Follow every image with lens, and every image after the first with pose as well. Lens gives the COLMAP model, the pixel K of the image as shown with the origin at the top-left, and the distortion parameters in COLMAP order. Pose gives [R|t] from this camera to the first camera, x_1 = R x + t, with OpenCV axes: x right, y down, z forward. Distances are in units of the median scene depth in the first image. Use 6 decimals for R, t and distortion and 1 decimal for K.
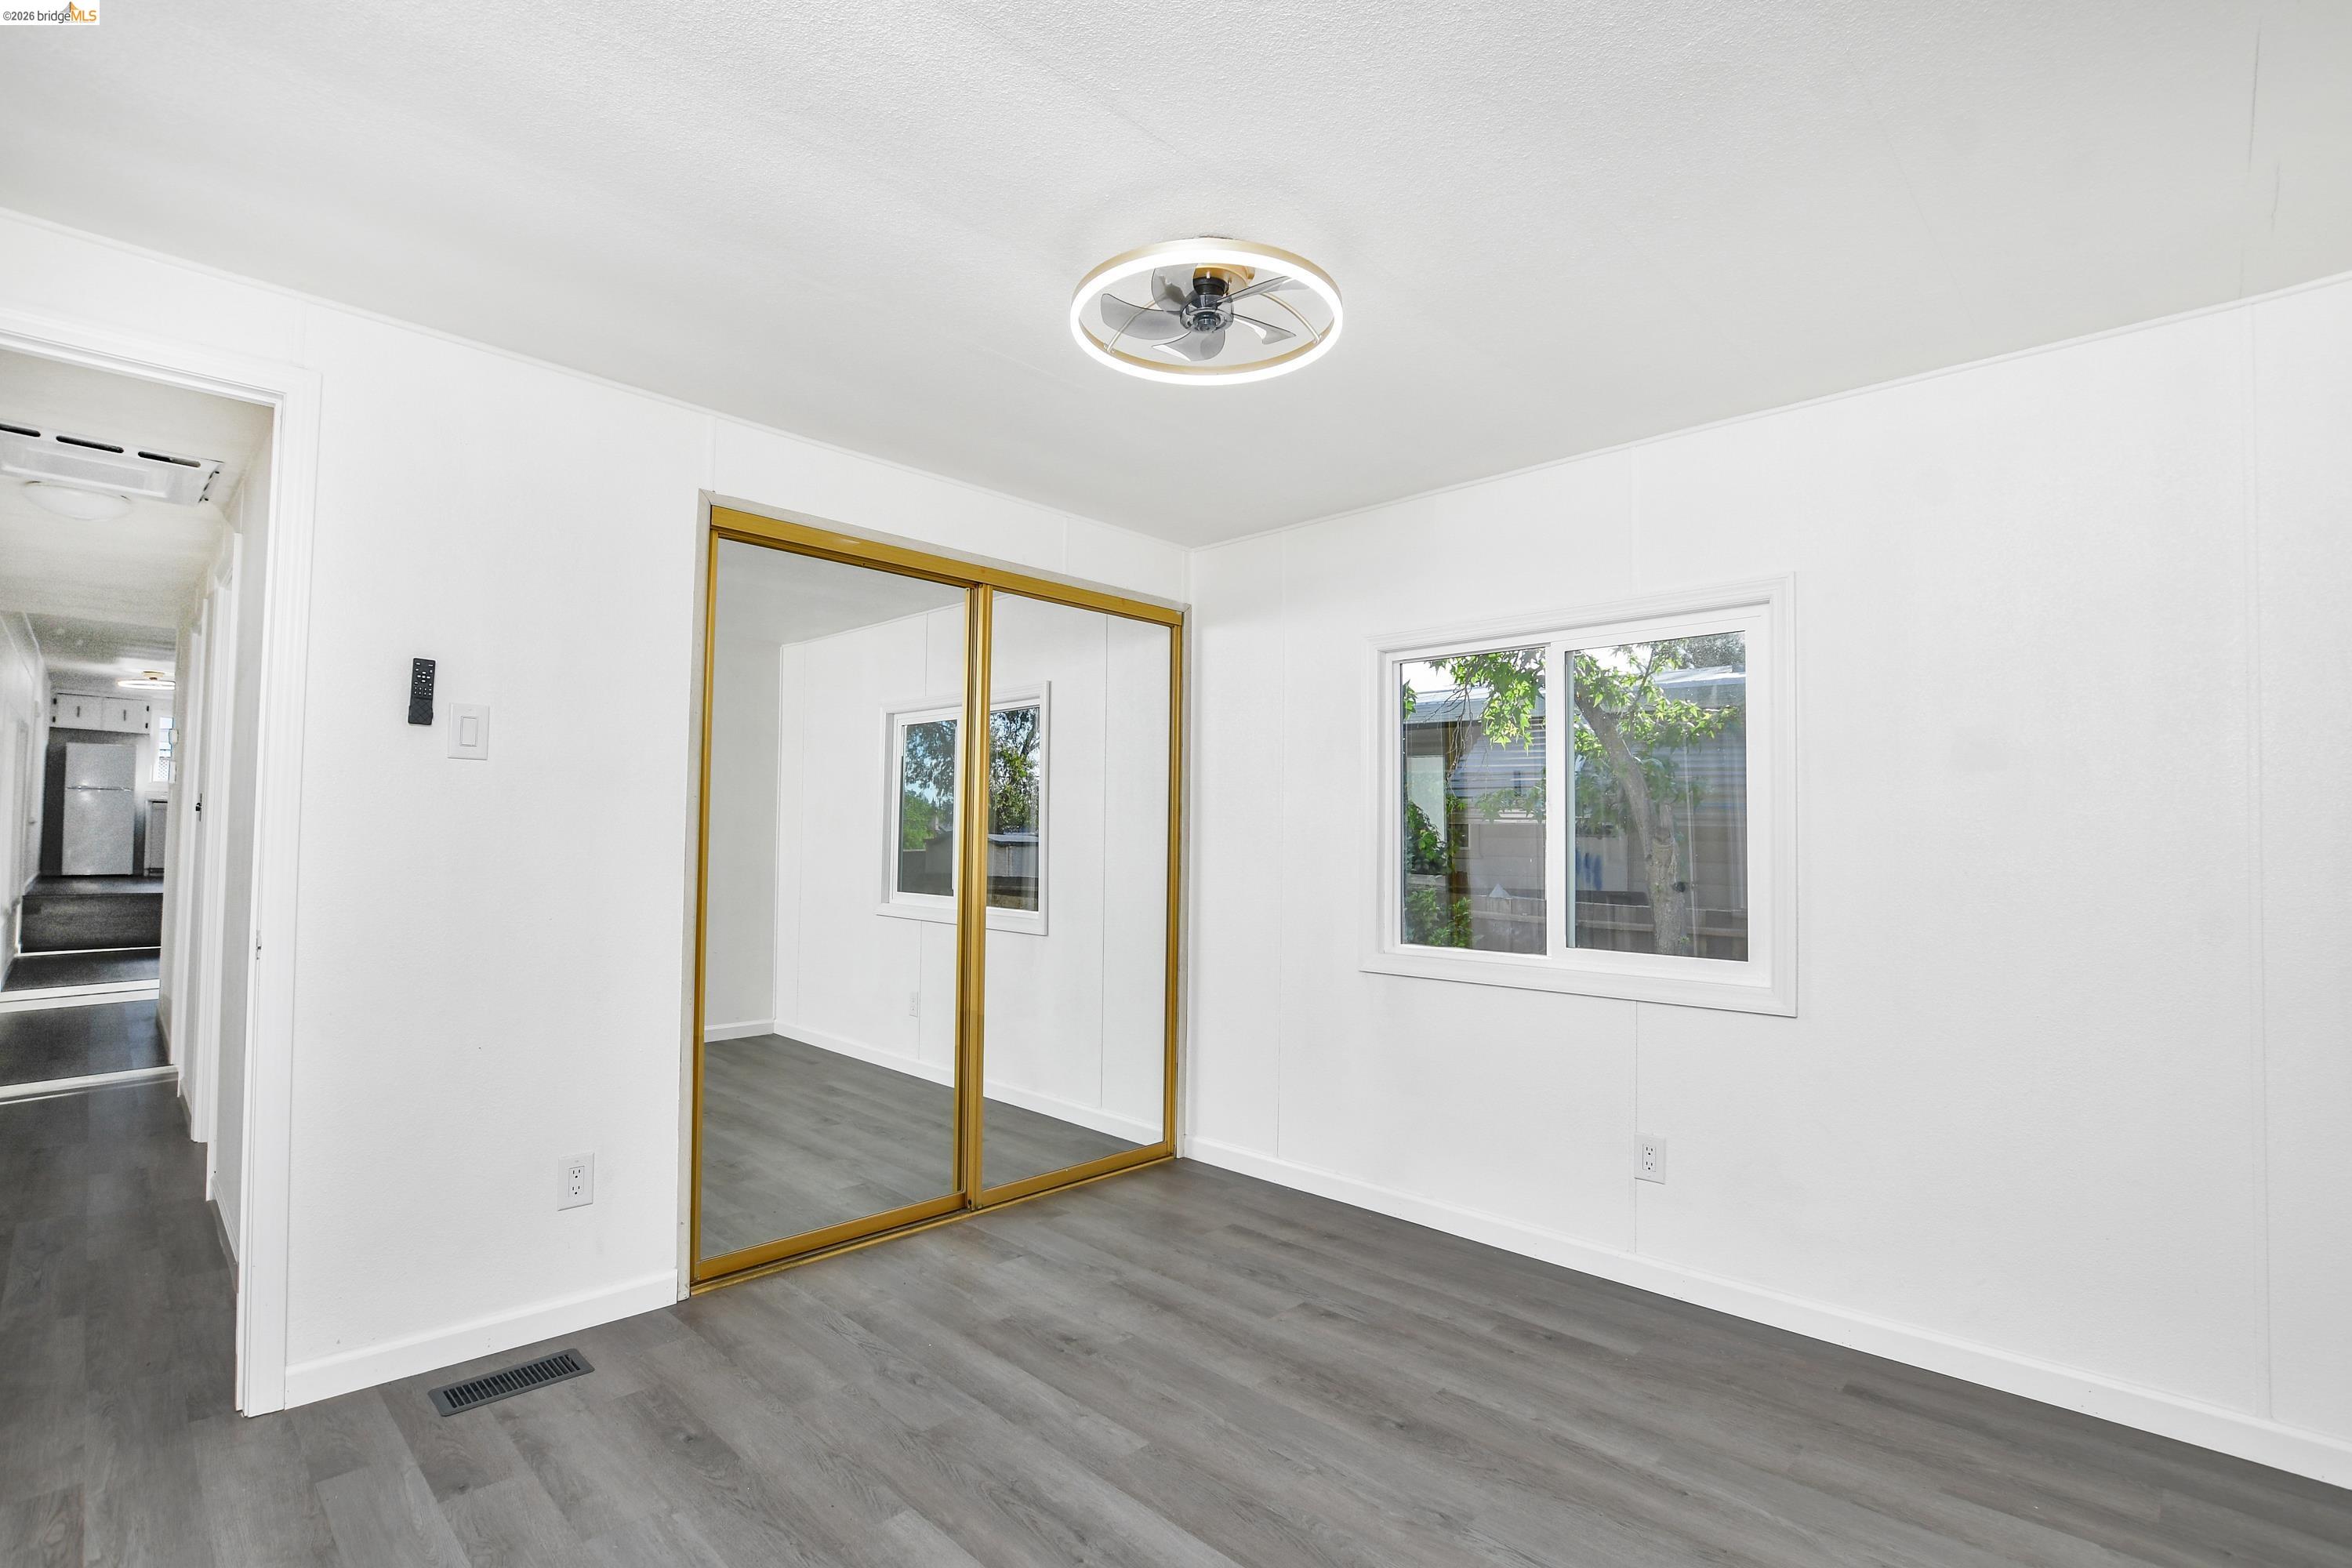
lens RADIAL K [[1117.6, 0, 1166.0], [0, 1117.6, 788.7], [0, 0, 1]] dist [-0.028379, 0.003590]
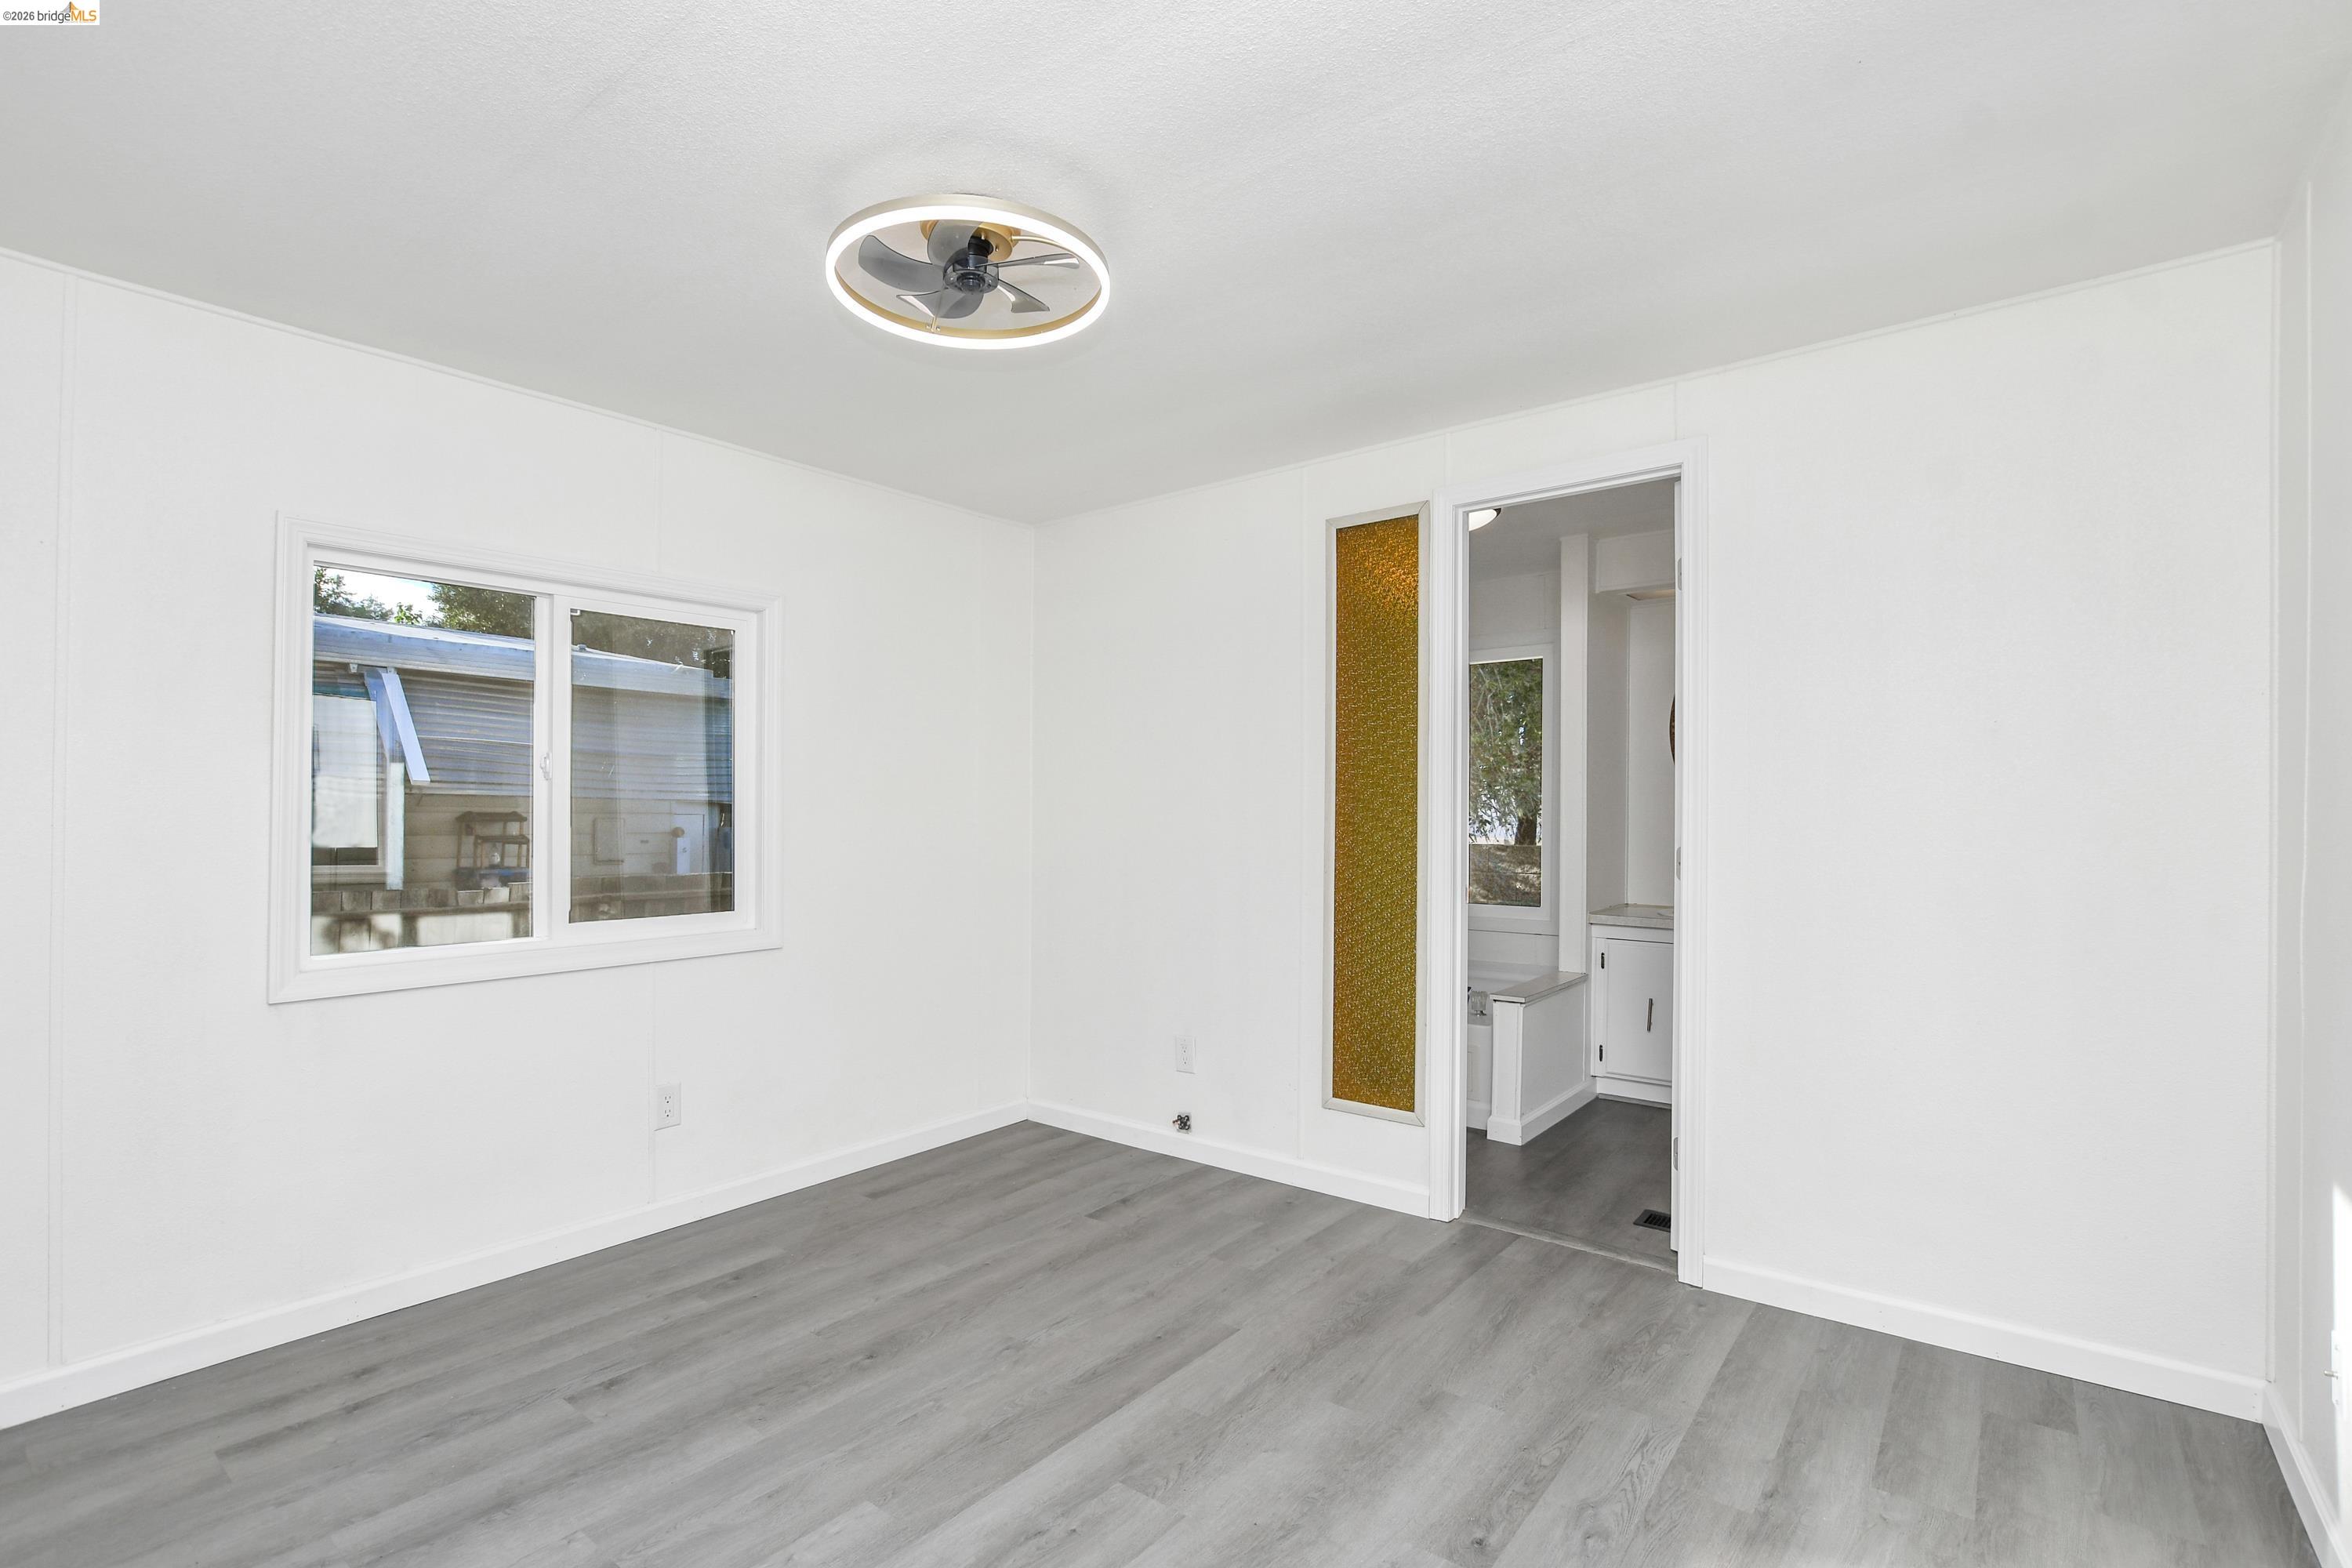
lens RADIAL K [[1117.6, 0, 1166.2], [0, 1117.6, 798.0], [0, 0, 1]] dist [-0.028379, 0.003590]
pose [[-0.144902, 0.000584, 0.989446, -0.764937], [-0.052027, 0.998612, -0.008209, 0.021679], [-0.988077, -0.052667, -0.144670, 0.765926]]
